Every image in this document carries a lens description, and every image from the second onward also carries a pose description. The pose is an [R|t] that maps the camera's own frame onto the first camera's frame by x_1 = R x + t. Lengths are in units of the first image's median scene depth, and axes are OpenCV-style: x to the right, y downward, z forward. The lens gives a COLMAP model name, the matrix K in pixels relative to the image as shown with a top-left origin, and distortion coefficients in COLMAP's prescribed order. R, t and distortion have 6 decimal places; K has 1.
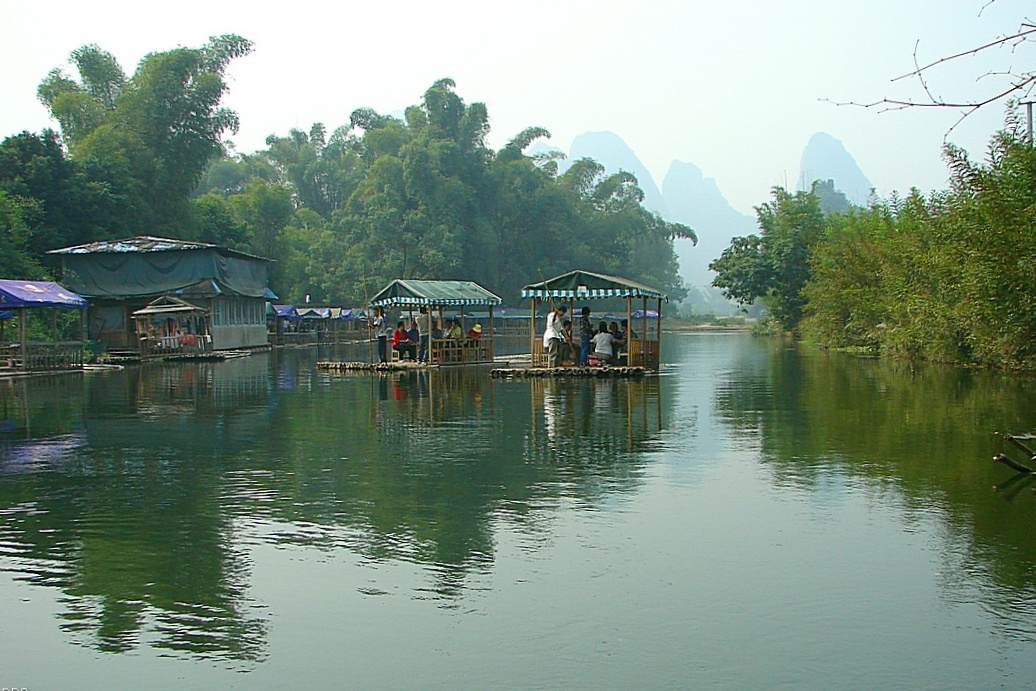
lens RADIAL K [[1160.2, 0, 537.1], [0, 1160.2, 386.2], [0, 0, 1]] dist [-0.207985, 0.295267]
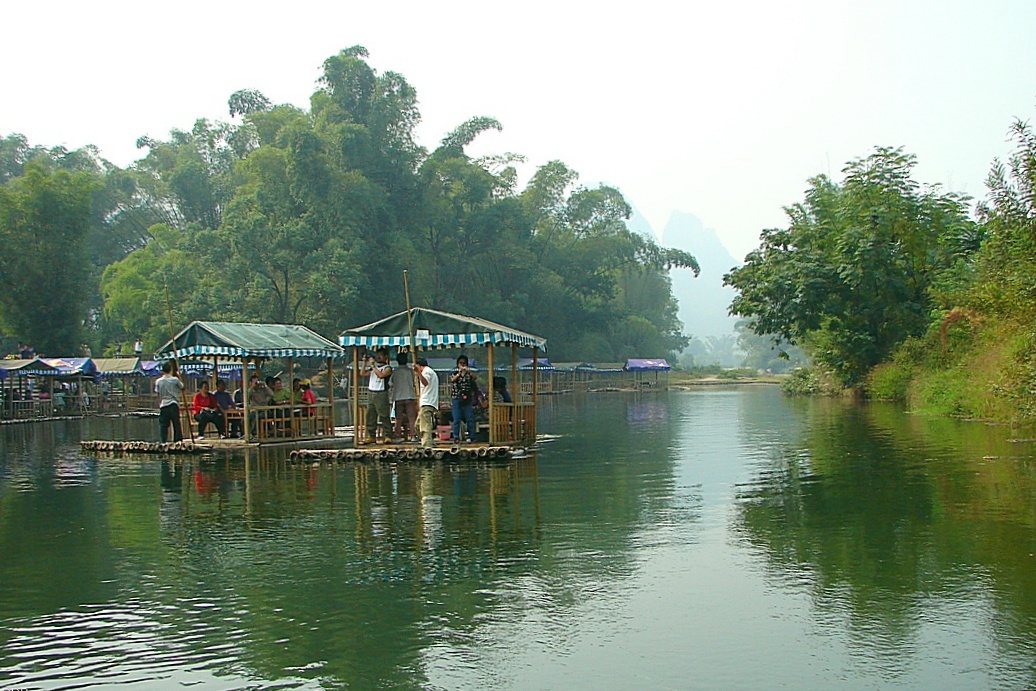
lens RADIAL K [[1160.2, 0, 537.1], [0, 1160.2, 386.2], [0, 0, 1]] dist [-0.207985, 0.295267]
pose [[0.999965, -0.008191, -0.001804, 0.037561], [0.008099, 0.998902, -0.046151, -0.016162], [0.002180, 0.046134, 0.998933, 0.284458]]
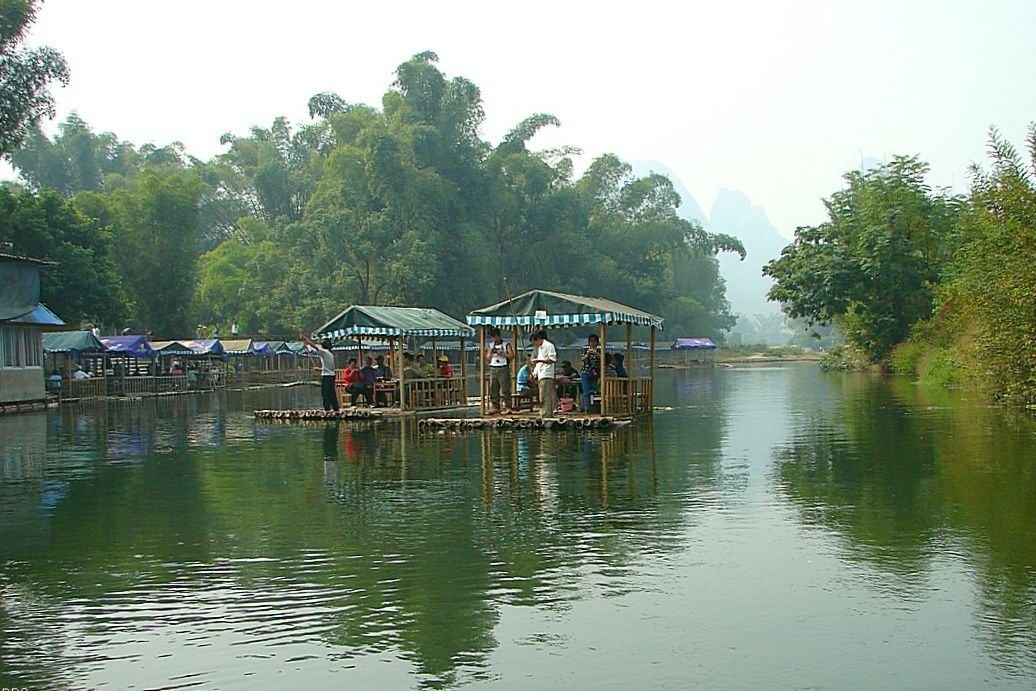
lens RADIAL K [[1160.2, 0, 537.1], [0, 1160.2, 386.2], [0, 0, 1]] dist [-0.207985, 0.295267]
pose [[0.999000, -0.010834, -0.043377, 0.030726], [0.009611, 0.999553, -0.028306, -0.012312], [0.043665, 0.027861, 0.998658, 0.218490]]
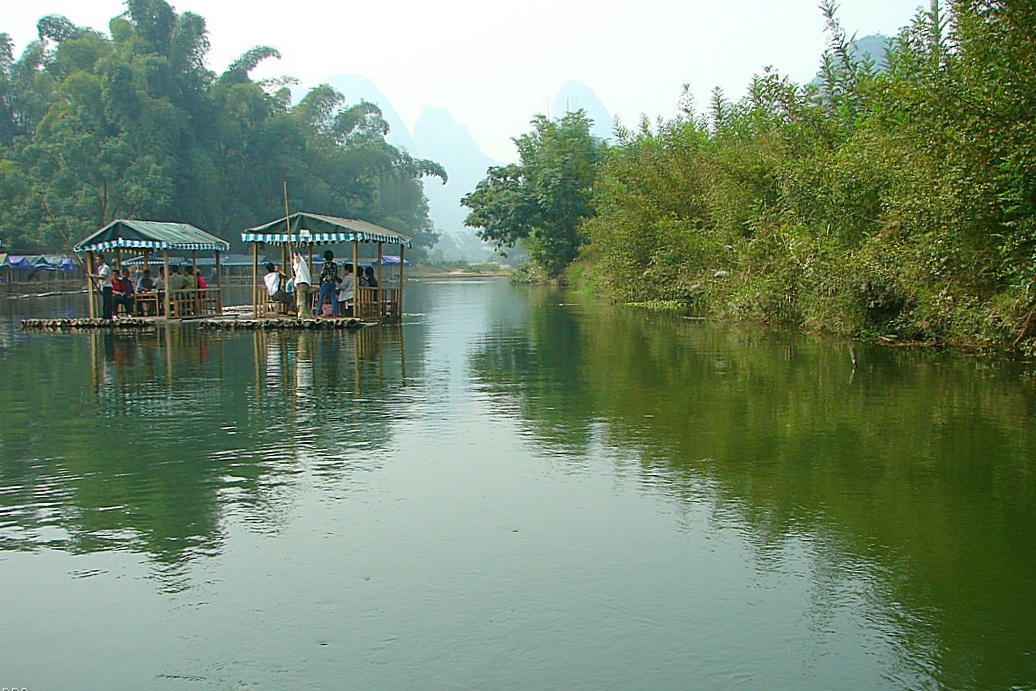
lens RADIAL K [[1160.2, 0, 537.1], [0, 1160.2, 386.2], [0, 0, 1]] dist [-0.207985, 0.295267]
pose [[0.977437, -0.019955, 0.210282, 0.017053], [0.010294, 0.998845, 0.046937, -0.006248], [-0.210975, -0.043713, 0.976513, 0.114533]]
